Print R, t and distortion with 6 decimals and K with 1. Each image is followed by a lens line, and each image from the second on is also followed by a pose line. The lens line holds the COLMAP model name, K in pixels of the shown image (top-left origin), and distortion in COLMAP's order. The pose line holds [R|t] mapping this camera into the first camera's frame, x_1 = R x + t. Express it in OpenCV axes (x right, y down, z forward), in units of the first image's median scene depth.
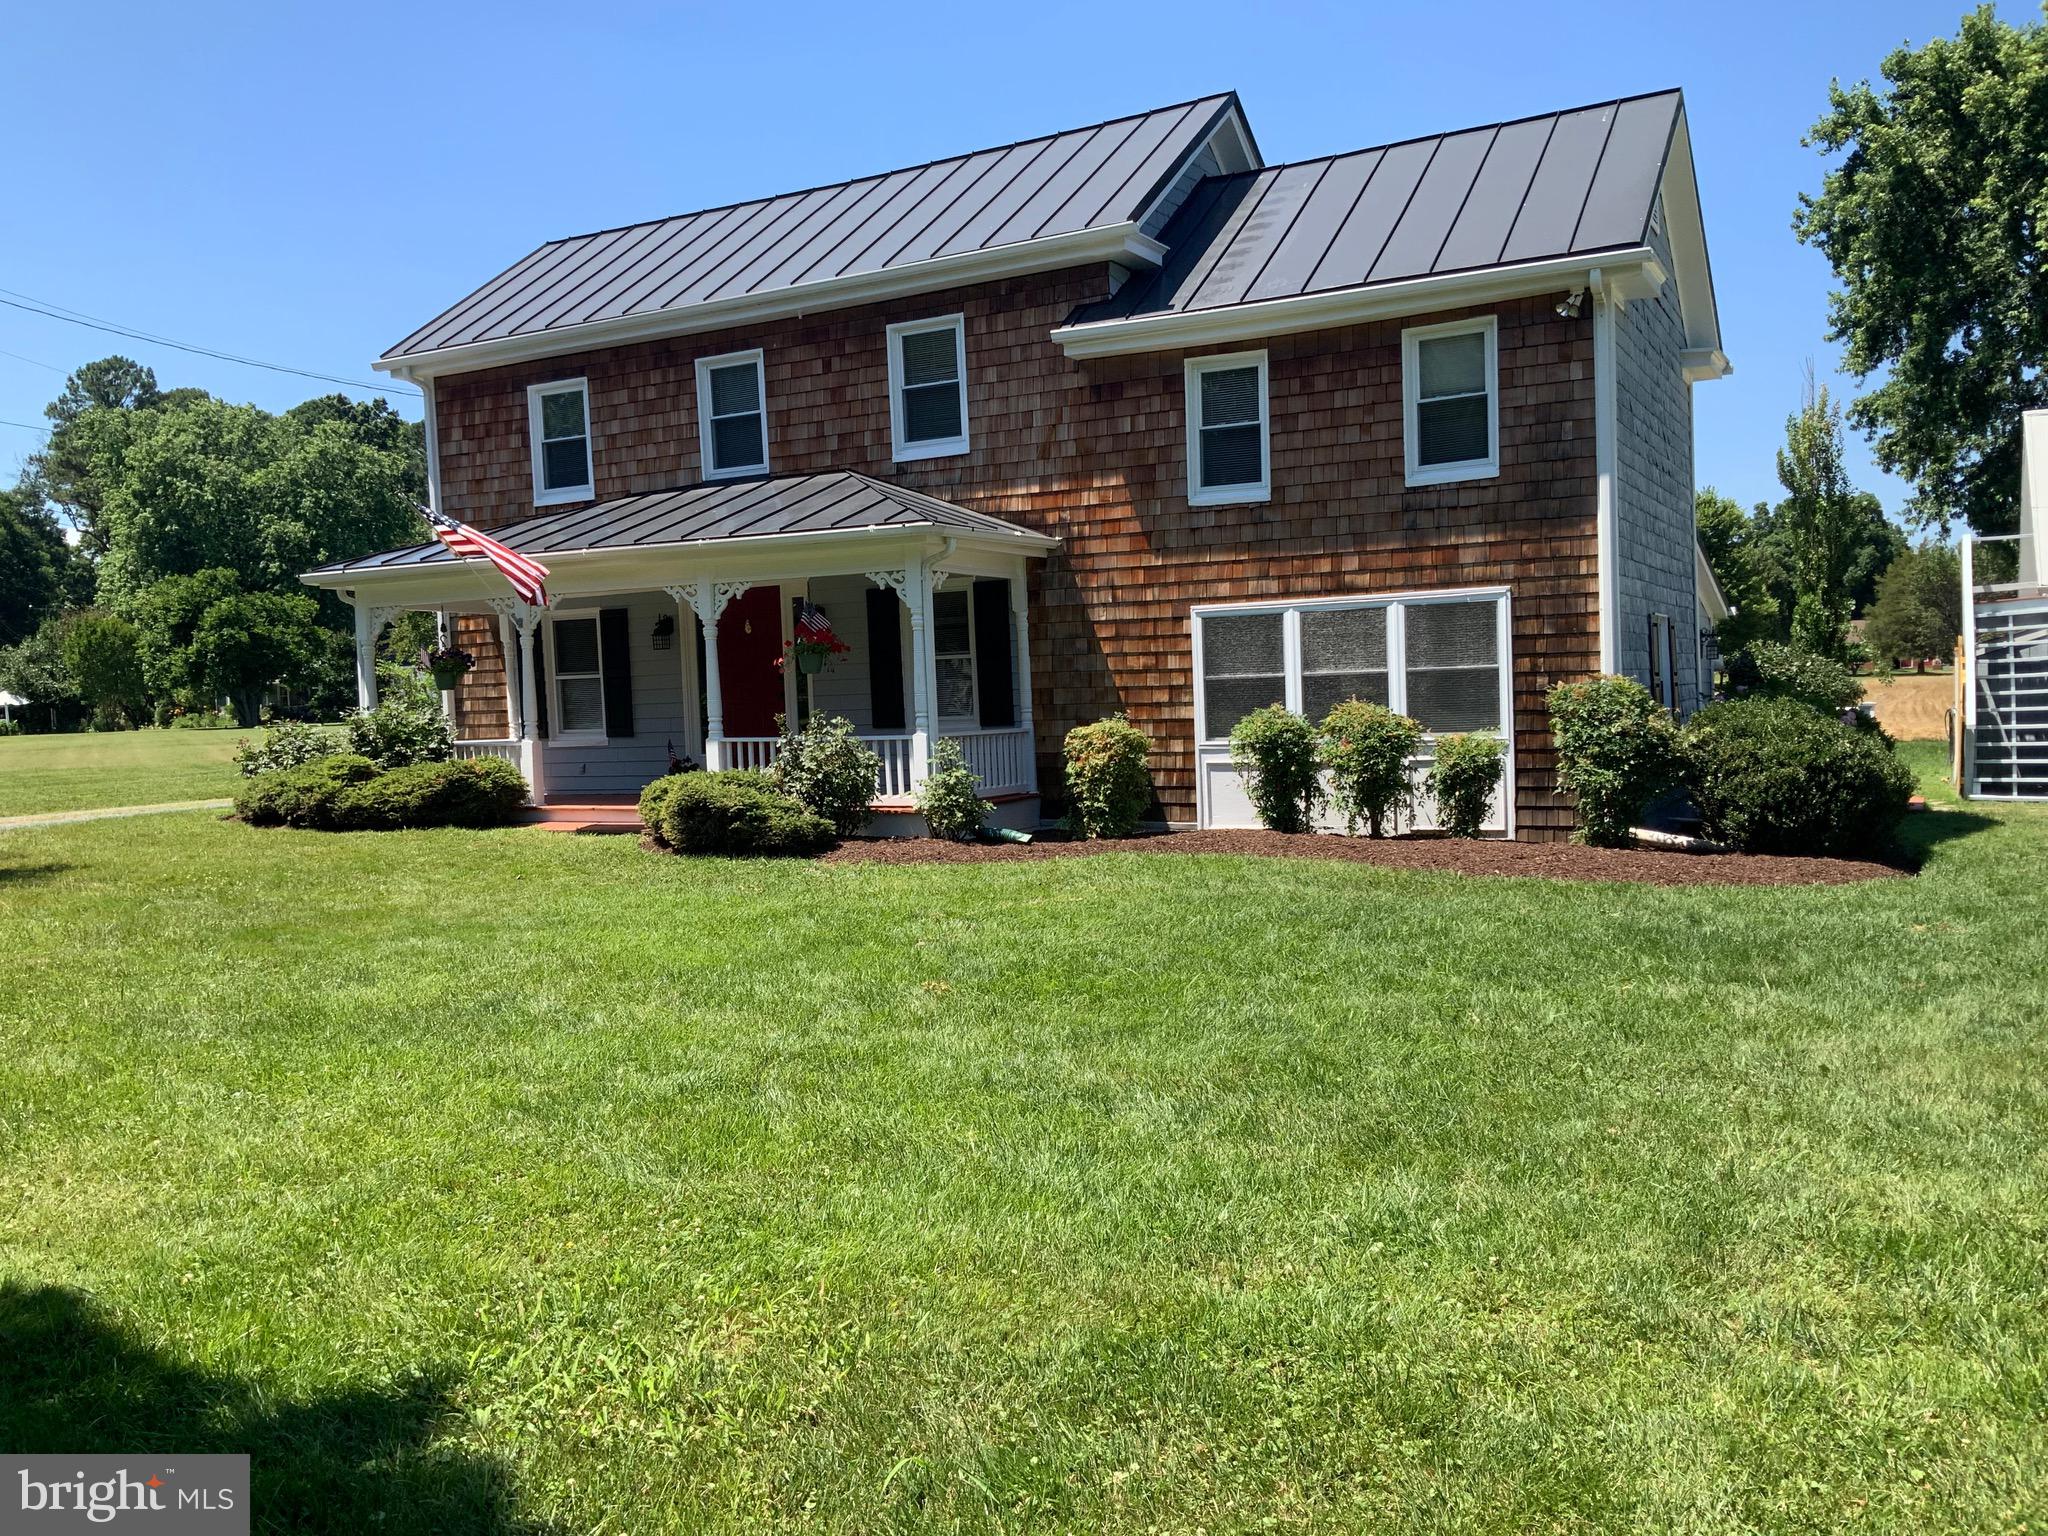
lens RADIAL K [[1687.3, 0, 1024.0], [0, 1687.3, 768.0], [0, 0, 1]] dist [0.117929, -0.235189]
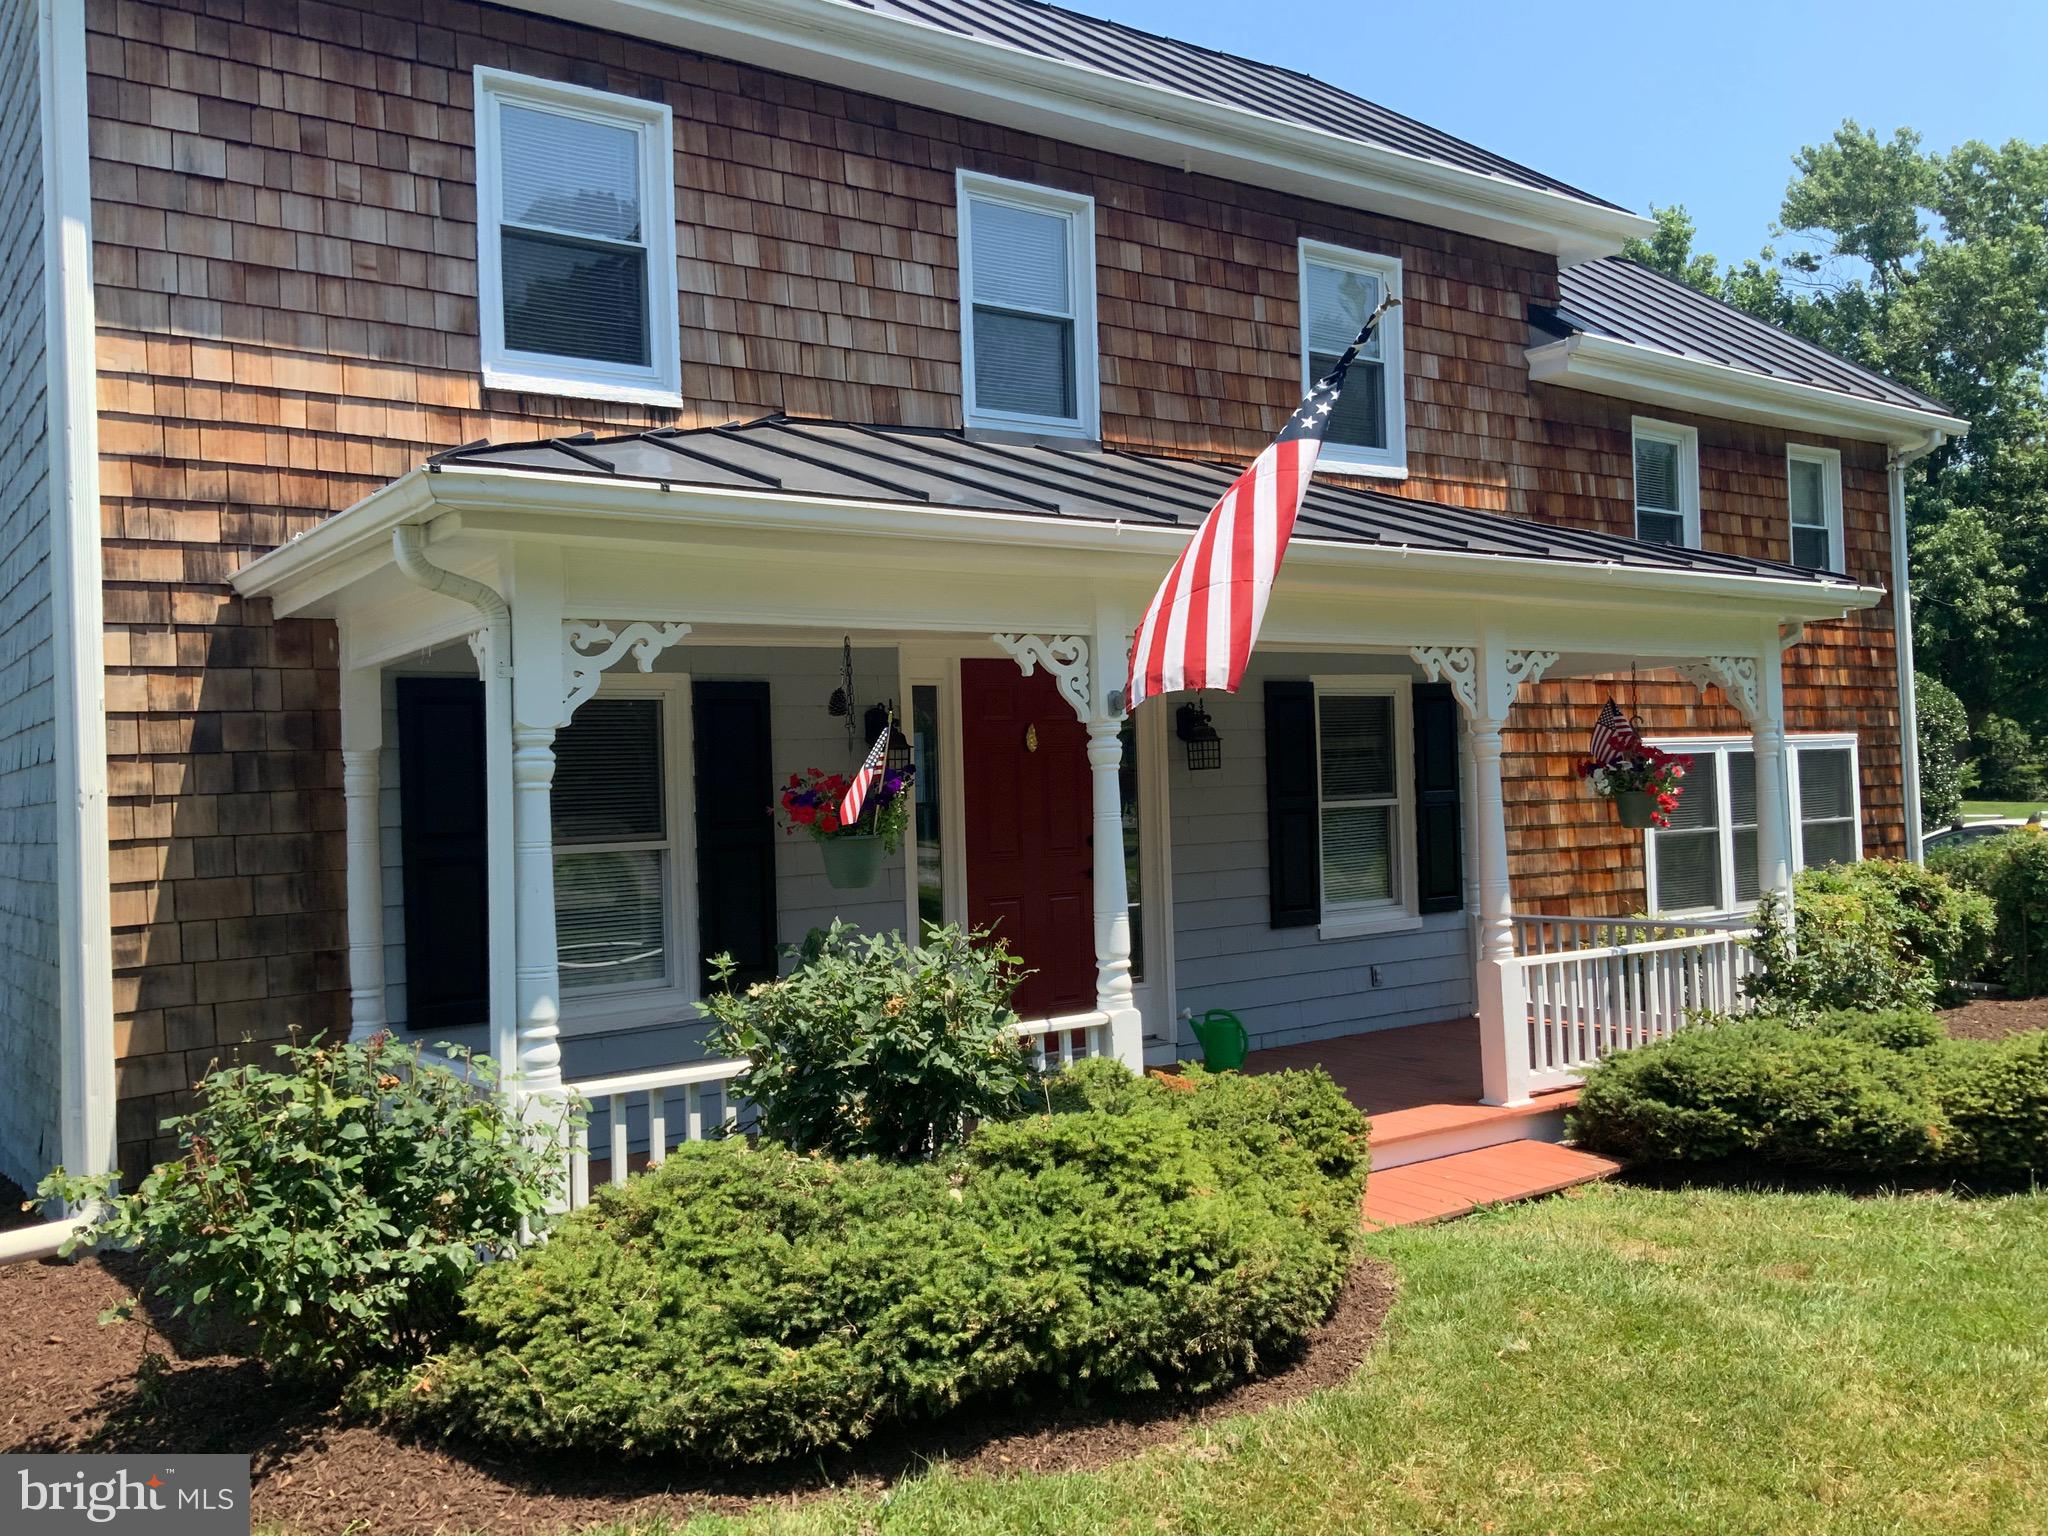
lens RADIAL K [[1687.3, 0, 1024.0], [0, 1687.3, 768.0], [0, 0, 1]] dist [0.117929, -0.235189]
pose [[0.435762, 0.032899, 0.899460, -0.702303], [0.062683, 0.995796, -0.066790, -0.049137], [-0.897876, 0.085486, 0.431868, 0.923276]]
